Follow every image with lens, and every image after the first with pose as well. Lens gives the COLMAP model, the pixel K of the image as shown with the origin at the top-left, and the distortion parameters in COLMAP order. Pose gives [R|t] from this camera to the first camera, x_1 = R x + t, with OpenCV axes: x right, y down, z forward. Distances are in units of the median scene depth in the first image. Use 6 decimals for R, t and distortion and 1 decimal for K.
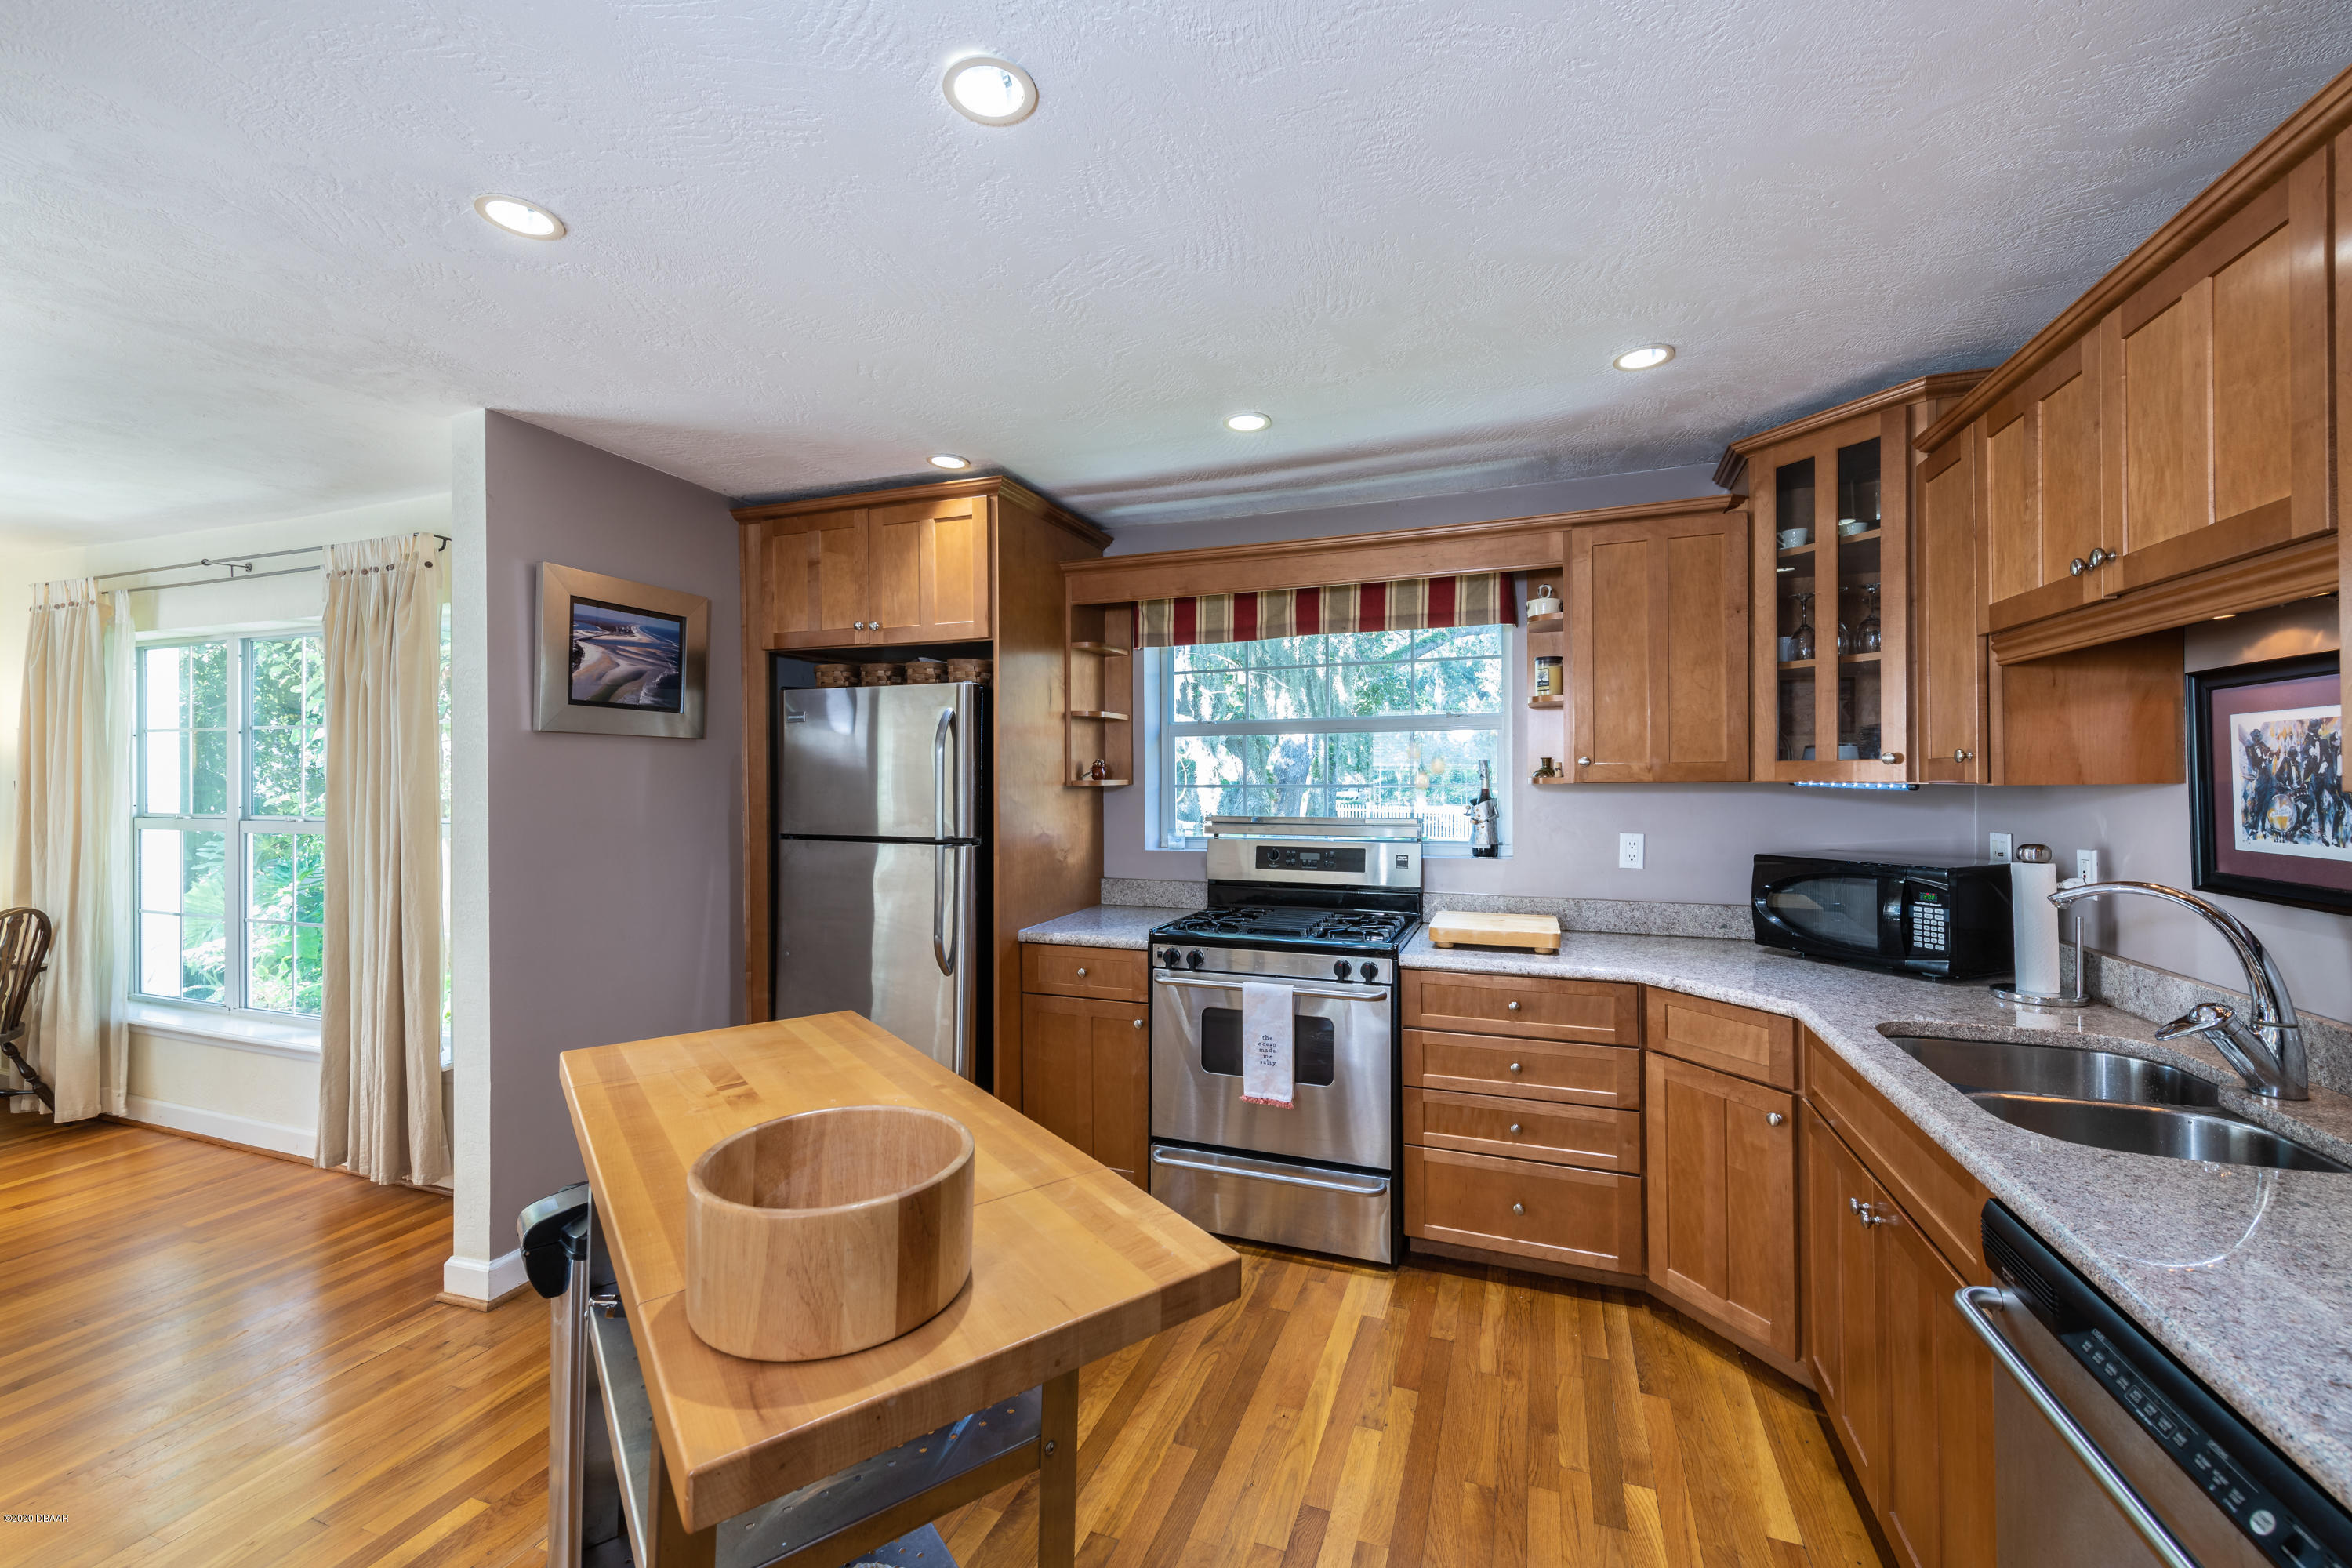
lens RADIAL K [[922.5, 0, 1180.9], [0, 922.5, 776.1], [0, 0, 1]] dist [0.002686, -0.000707]
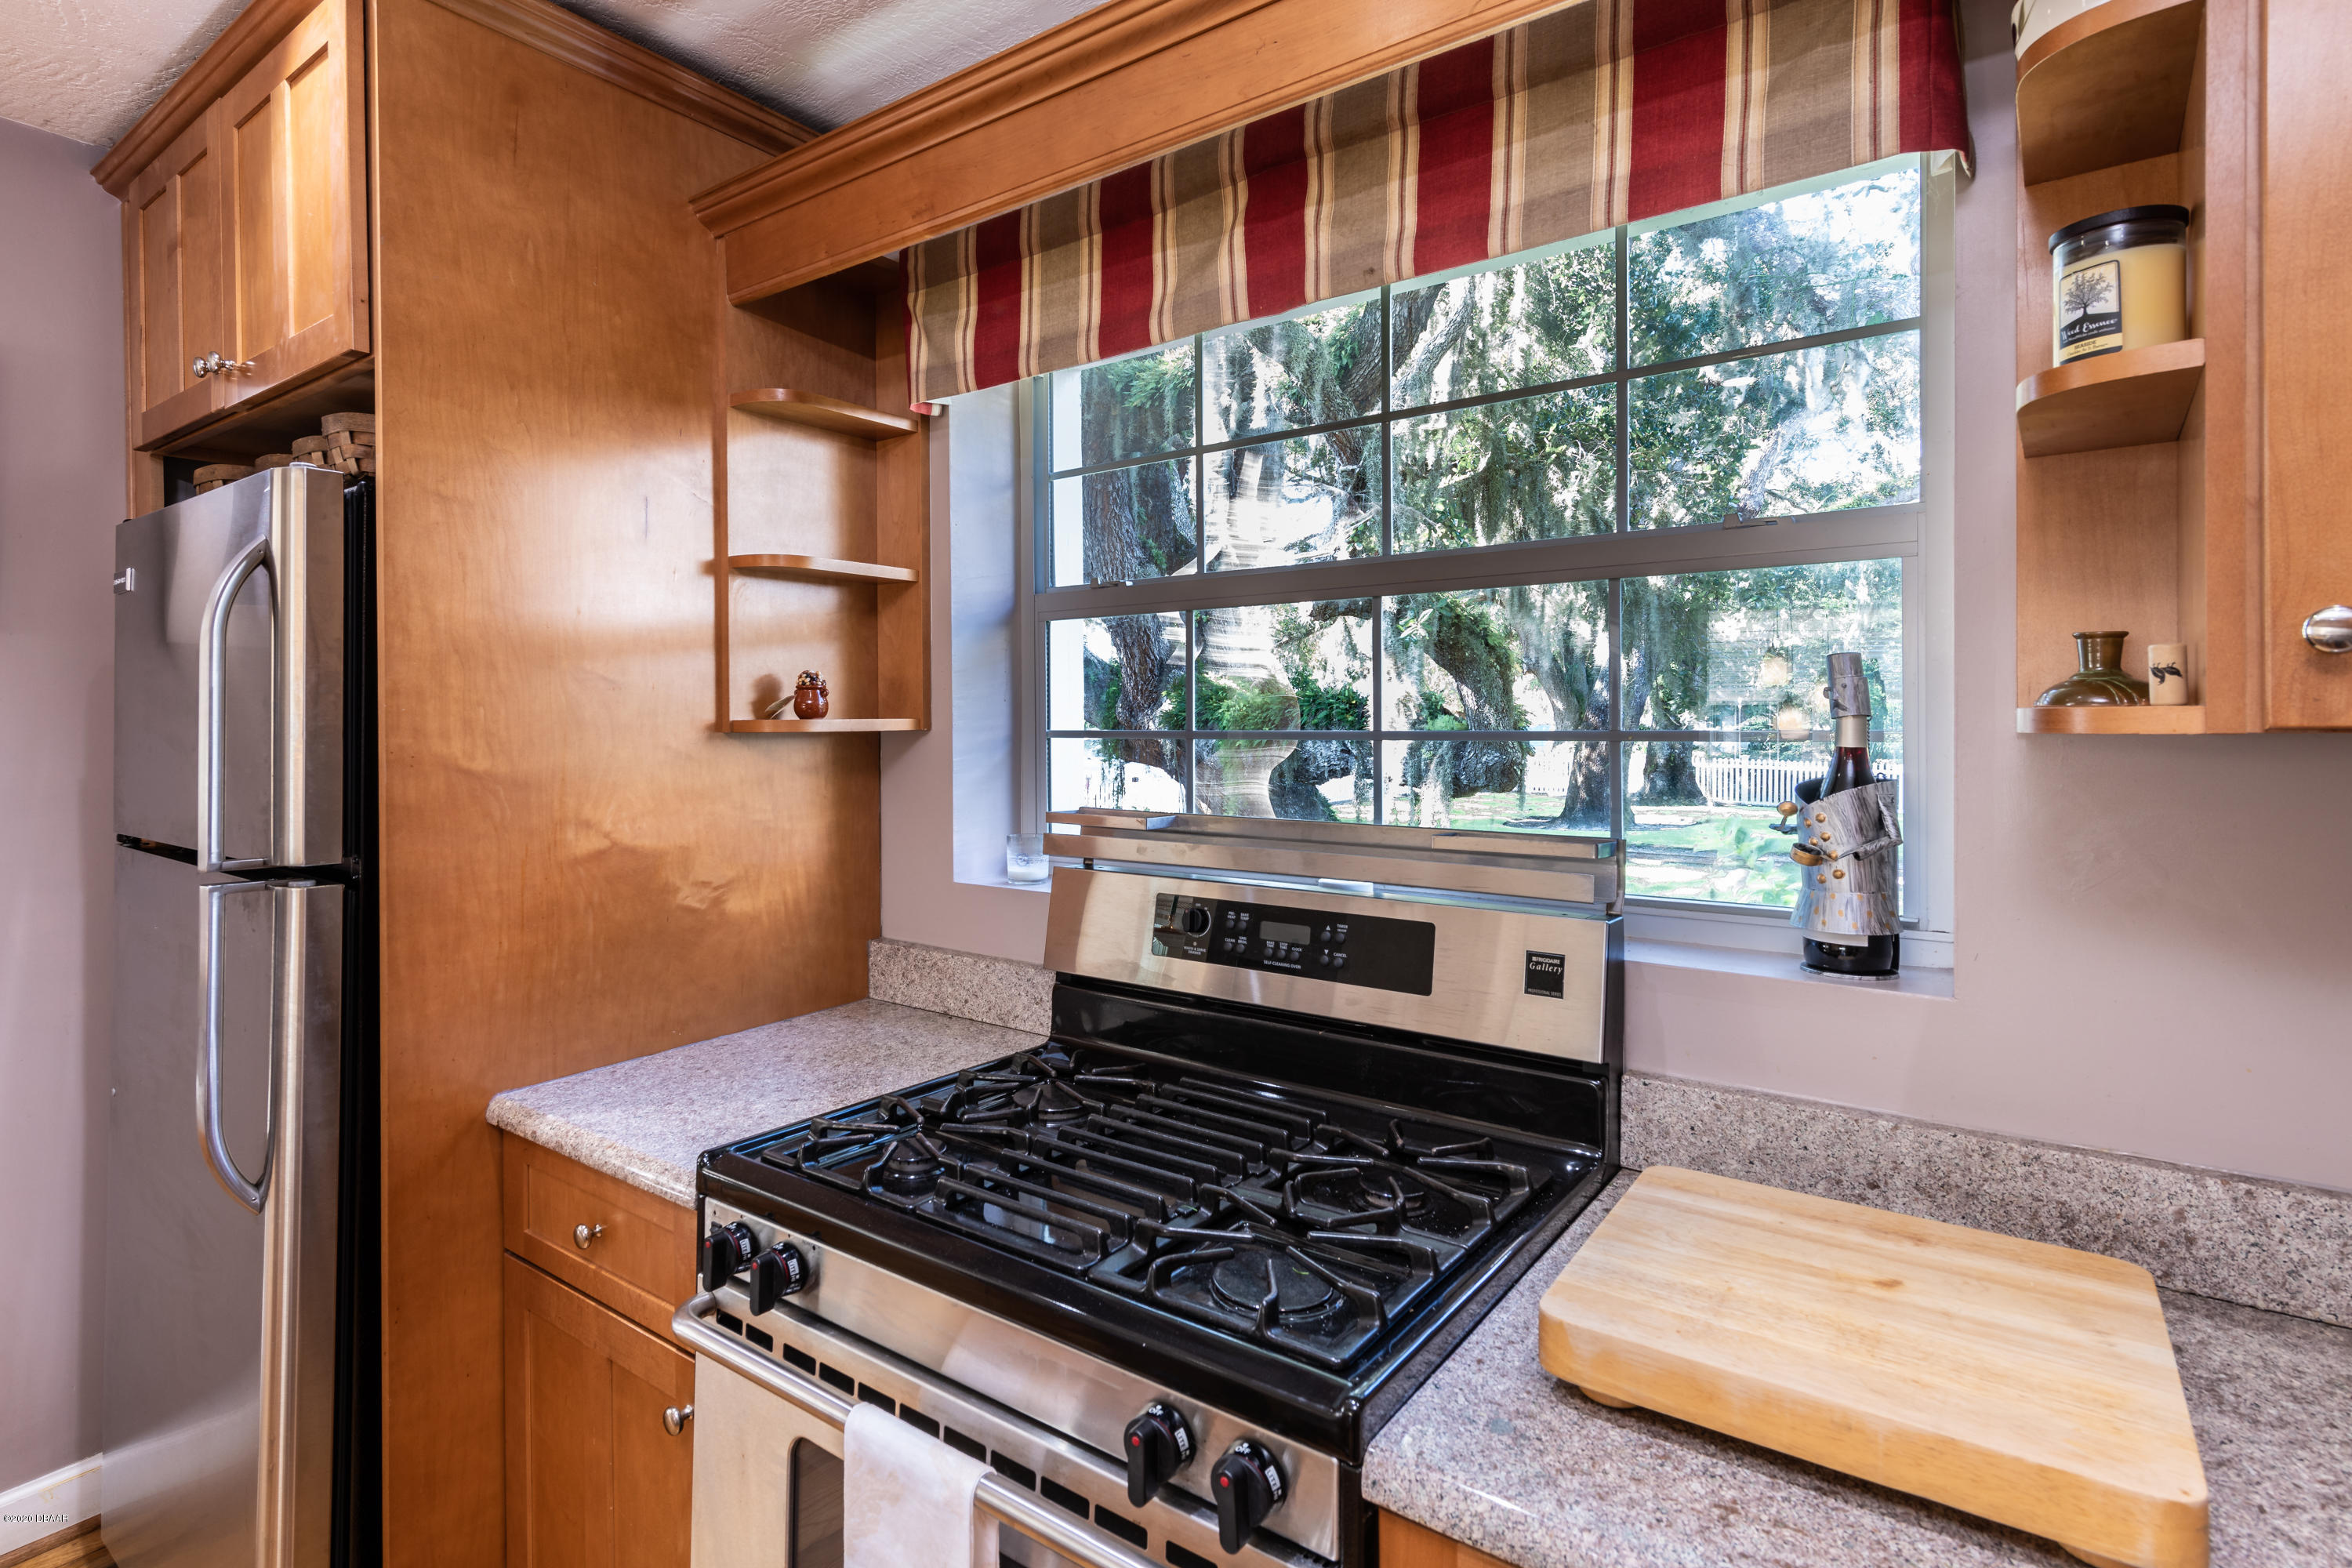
lens RADIAL K [[1068.6, 0, 1173.4], [0, 1068.6, 716.3], [0, 0, 1]] dist [-0.001669, -0.000342]
pose [[0.951288, 0.000724, -0.308304, 0.227851], [-0.000940, 0.999999, -0.000551, 0.003305], [0.308303, 0.000814, 0.951288, 0.601361]]
